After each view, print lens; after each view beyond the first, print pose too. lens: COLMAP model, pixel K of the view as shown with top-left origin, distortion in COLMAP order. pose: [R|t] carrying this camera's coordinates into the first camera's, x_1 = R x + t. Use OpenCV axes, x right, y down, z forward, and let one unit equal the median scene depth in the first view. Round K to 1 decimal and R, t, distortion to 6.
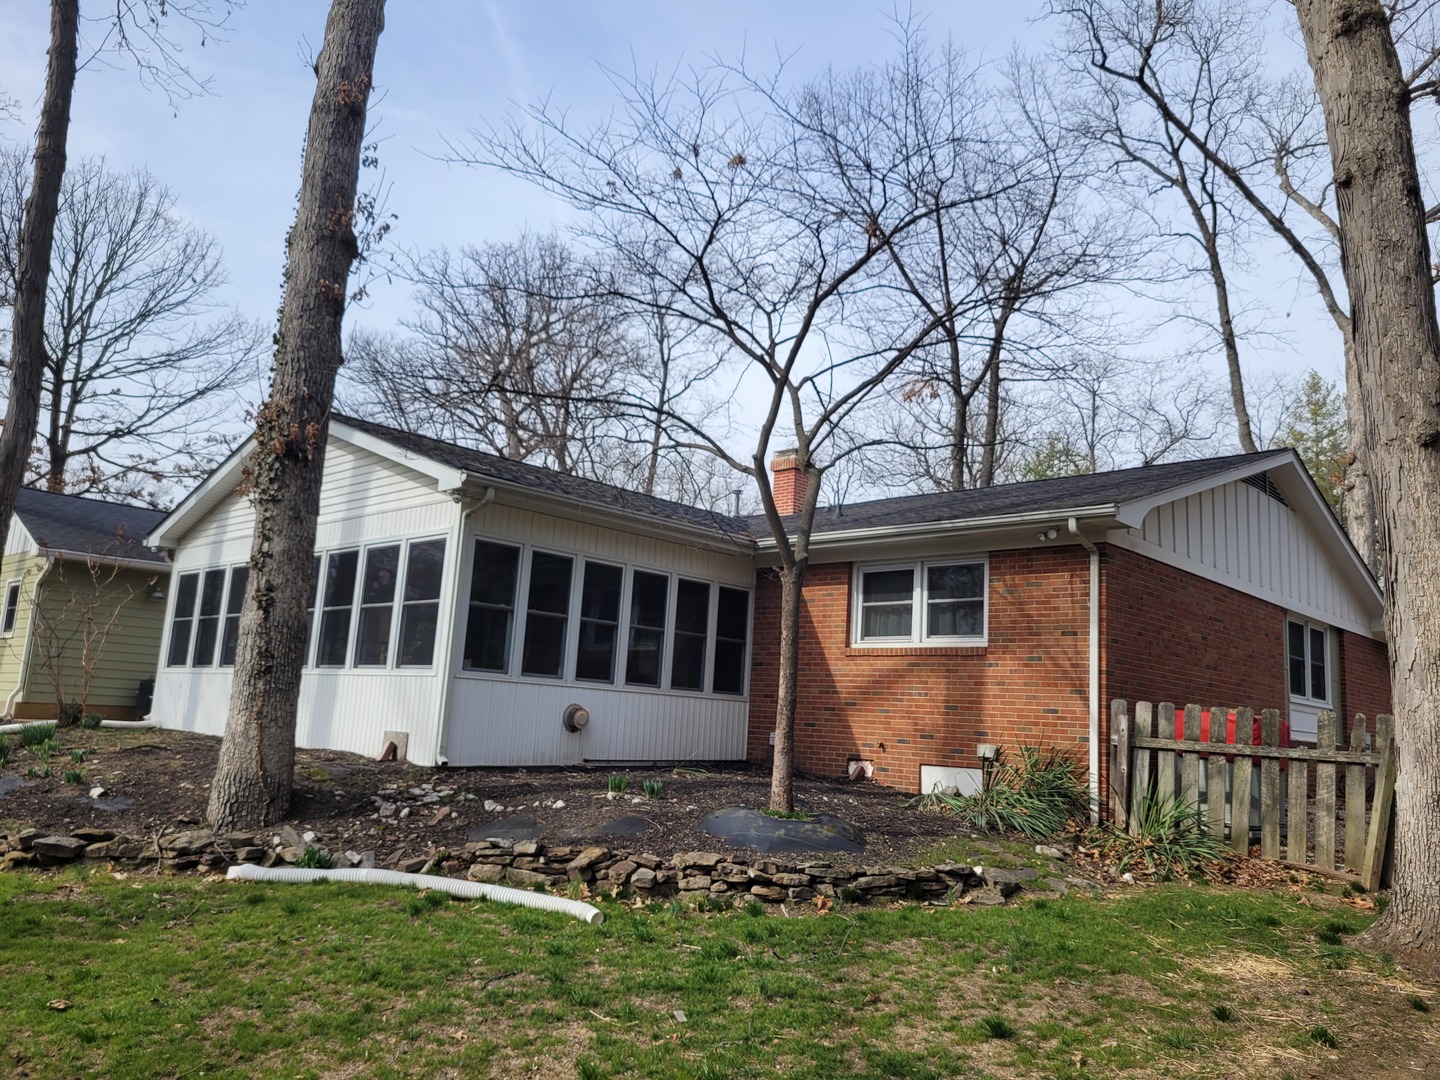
lens RADIAL K [[1080.4, 0, 735.5], [0, 1080.4, 541.2], [0, 0, 1]] dist [0.036457, -0.021606]
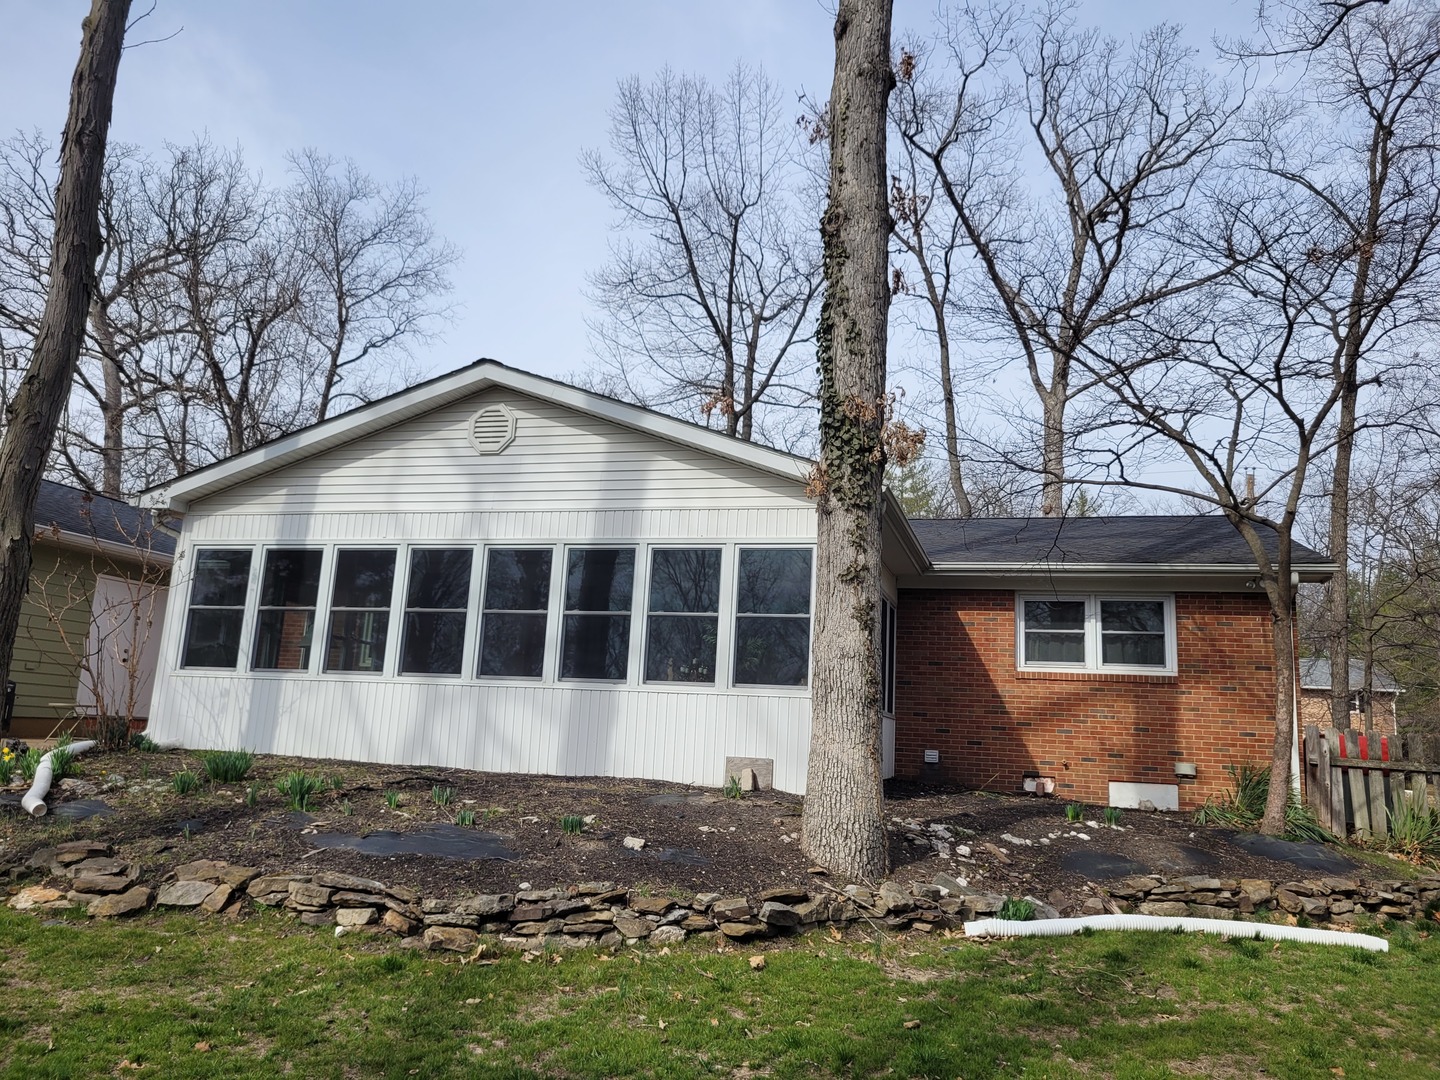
lens RADIAL K [[1080.4, 0, 729.1], [0, 1080.4, 540.4], [0, 0, 1]] dist [0.036457, -0.021606]
pose [[0.891163, 0.076811, 0.447133, -0.667614], [-0.079172, 0.996770, -0.013435, 0.007602], [-0.446721, -0.023428, 0.894367, 0.184270]]
